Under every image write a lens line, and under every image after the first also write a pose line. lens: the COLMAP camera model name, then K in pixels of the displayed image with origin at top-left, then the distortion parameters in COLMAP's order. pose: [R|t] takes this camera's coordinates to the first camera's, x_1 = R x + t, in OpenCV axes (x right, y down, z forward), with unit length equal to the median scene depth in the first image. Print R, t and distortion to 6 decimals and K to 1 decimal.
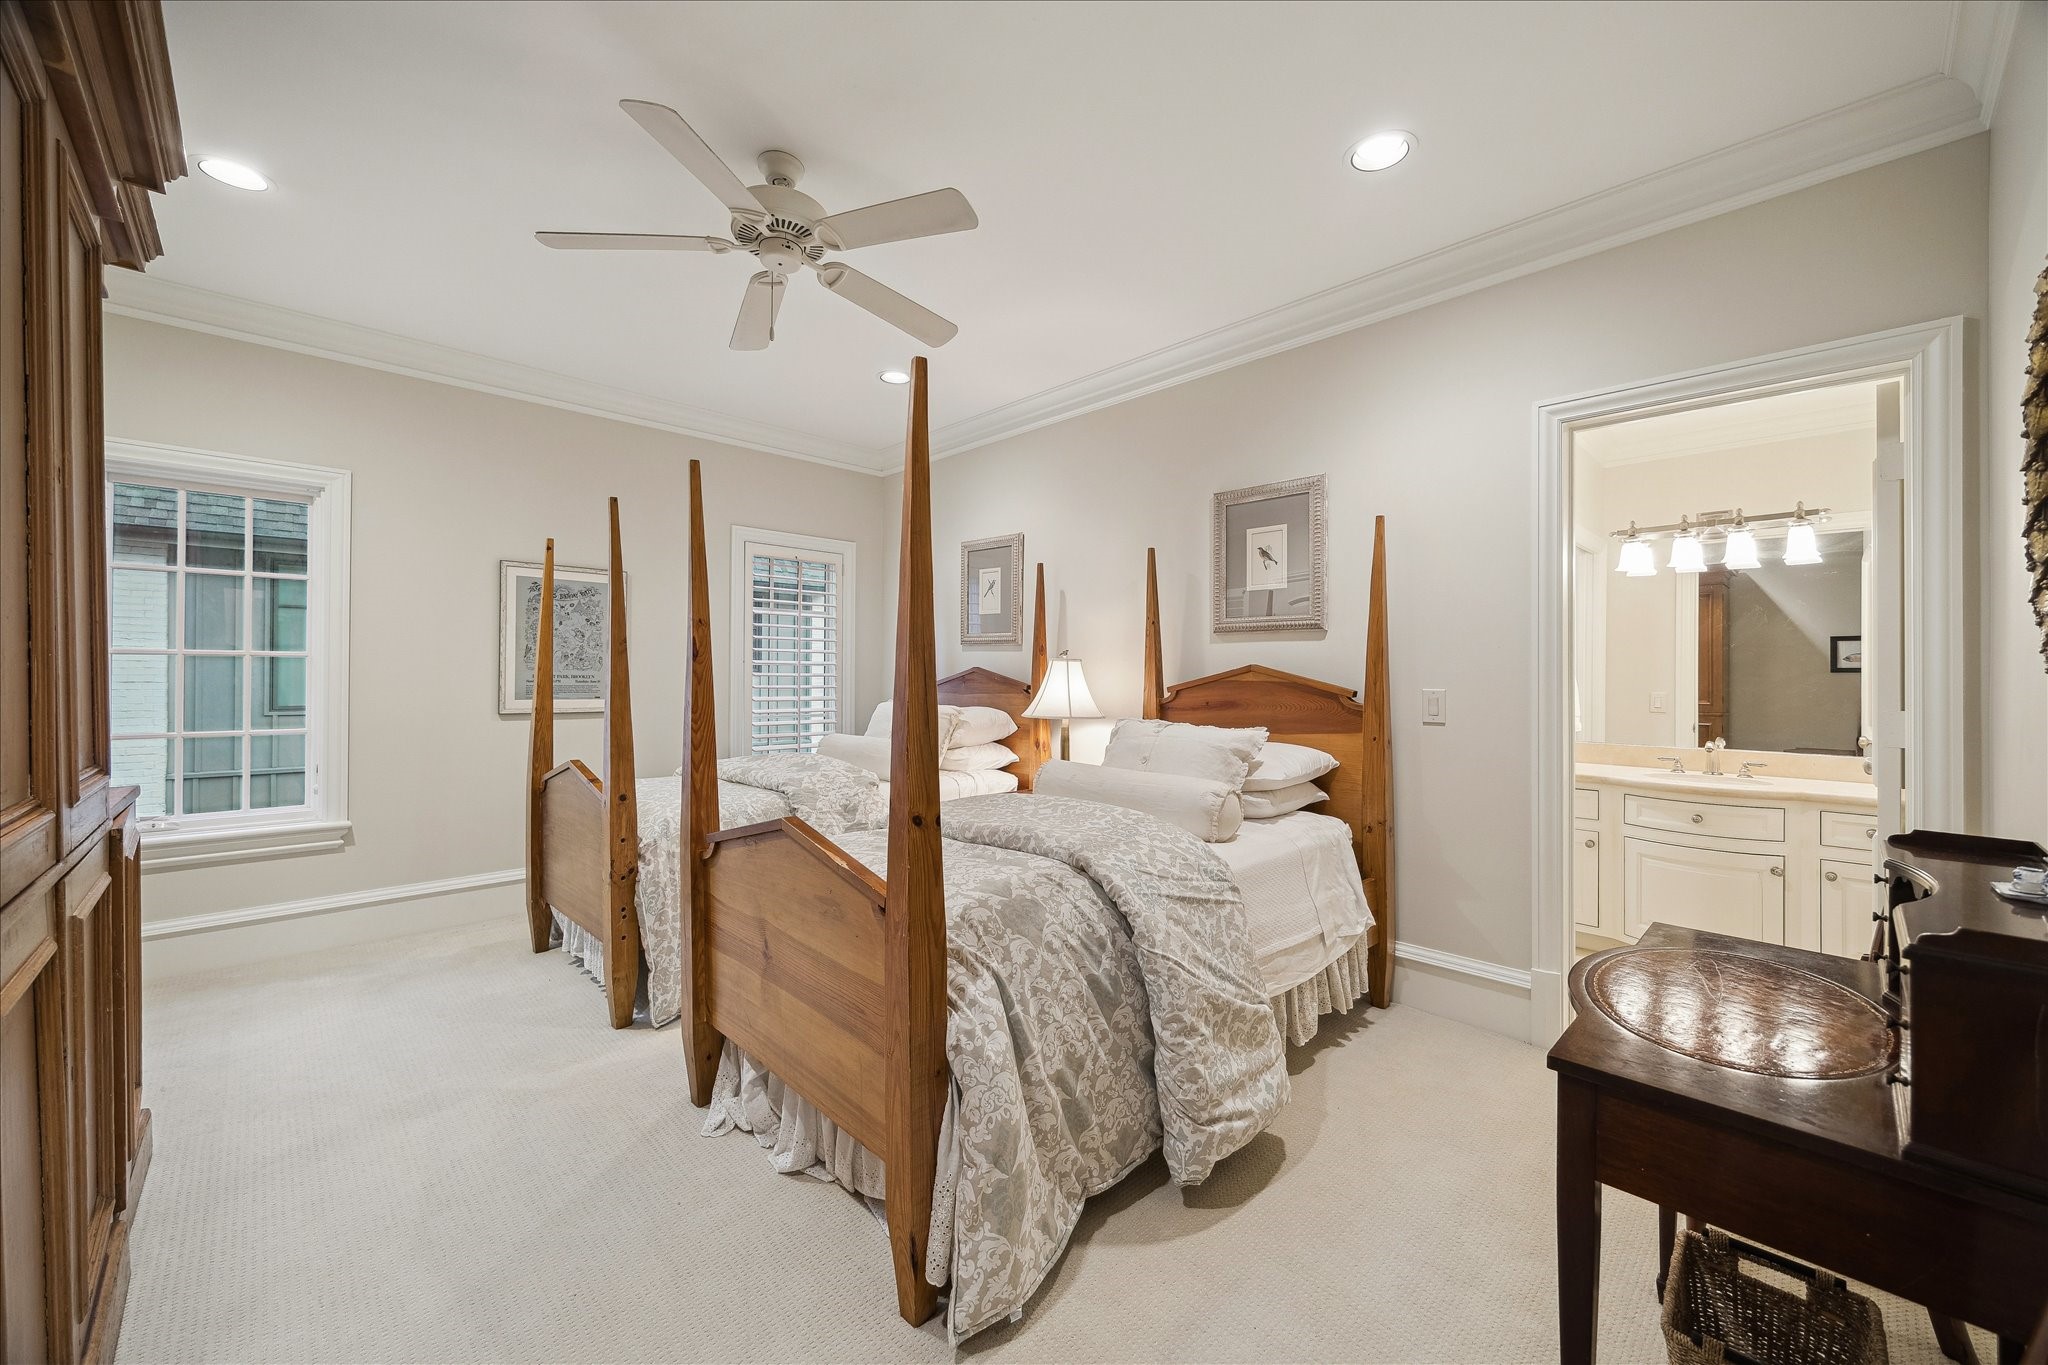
lens RADIAL K [[804.2, 0, 1028.3], [0, 804.2, 680.9], [0, 0, 1]] dist [0.000893, -0.000098]
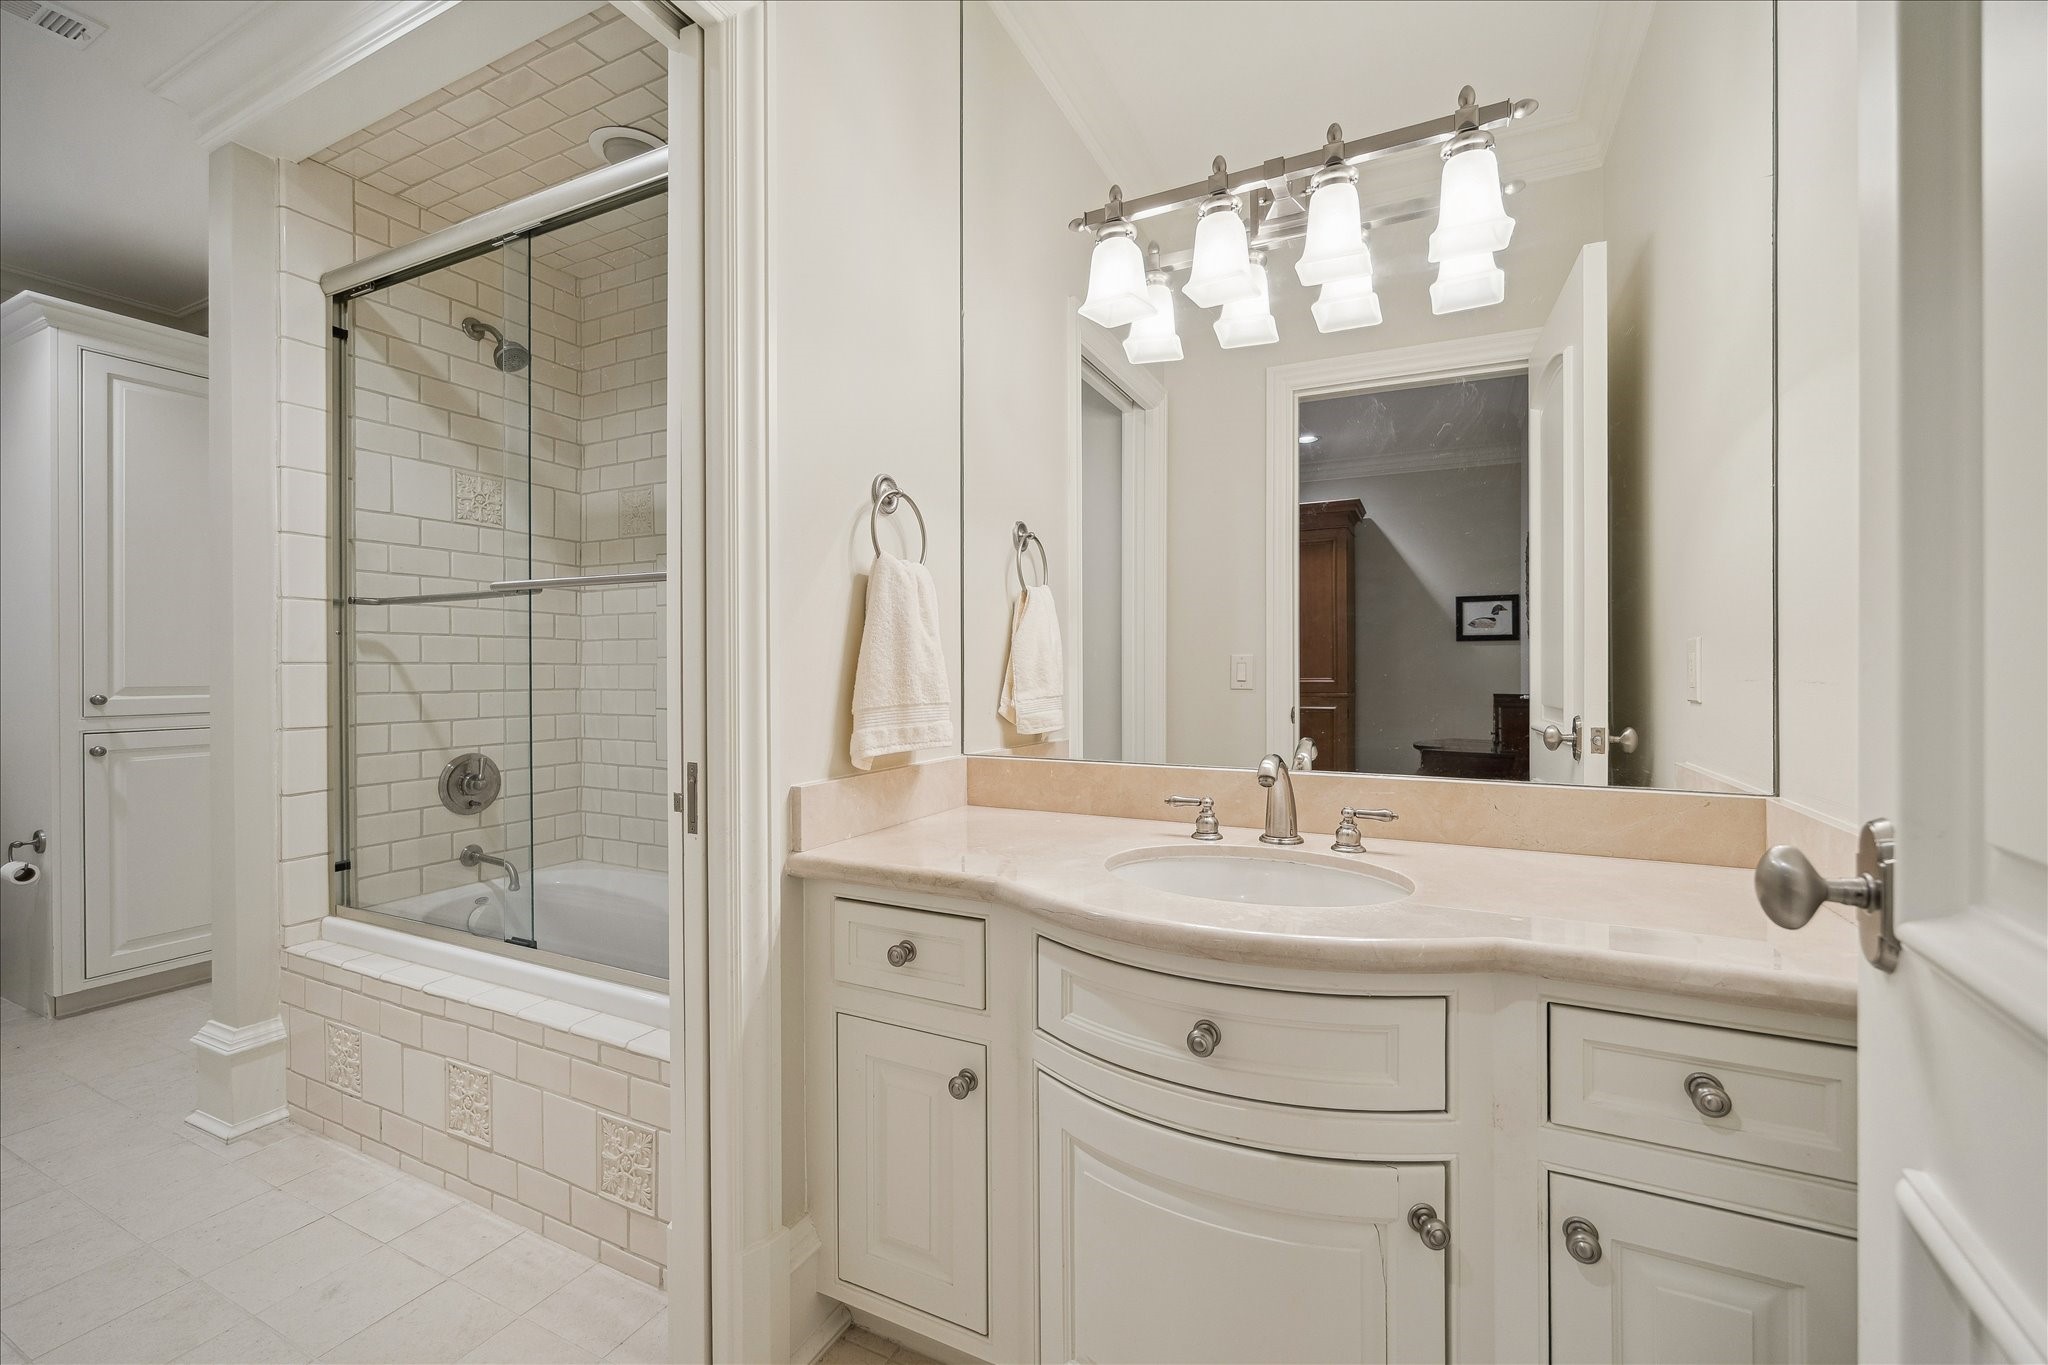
lens RADIAL K [[871.5, 0, 1024.0], [0, 871.5, 682.5], [0, 0, 1]] dist [0.001207, 0.000103]
pose [[0.942260, -0.012944, 0.334632, 0.627961], [0.009644, 0.999887, 0.011521, 0.037820], [-0.334744, -0.007629, 0.942278, 0.685154]]
